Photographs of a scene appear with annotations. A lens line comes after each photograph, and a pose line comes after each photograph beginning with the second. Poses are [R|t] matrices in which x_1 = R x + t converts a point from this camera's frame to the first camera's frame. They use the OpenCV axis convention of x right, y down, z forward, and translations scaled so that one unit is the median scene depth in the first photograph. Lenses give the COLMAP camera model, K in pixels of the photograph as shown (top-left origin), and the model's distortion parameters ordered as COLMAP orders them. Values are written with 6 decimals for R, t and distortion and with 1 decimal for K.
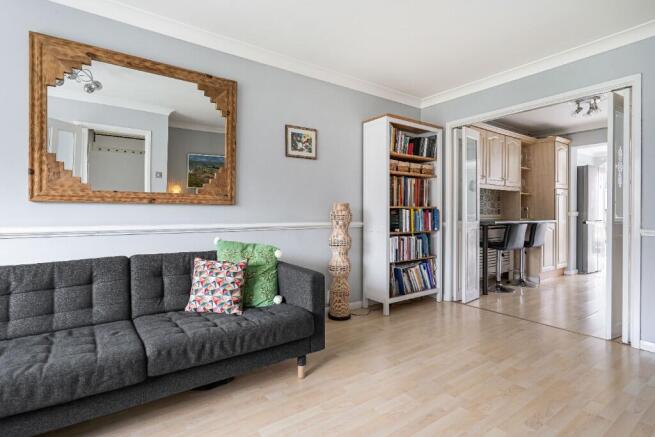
lens RADIAL K [[321.9, 0, 327.5], [0, 321.9, 218.5], [0, 0, 1]] dist [-0.002520, -0.000171]
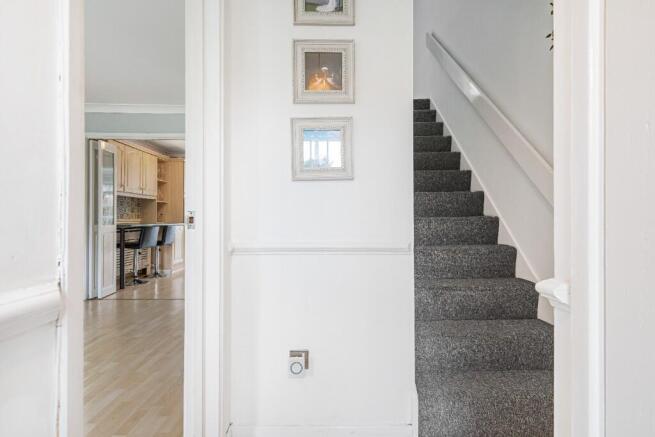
lens RADIAL K [[321.9, 0, 327.5], [0, 321.9, 218.5], [0, 0, 1]] dist [-0.002520, -0.000171]
pose [[0.551494, 0.001044, 0.834178, -0.056487], [0.007886, 0.999948, -0.006466, -0.001139], [-0.834142, 0.010144, 0.551457, -0.220211]]
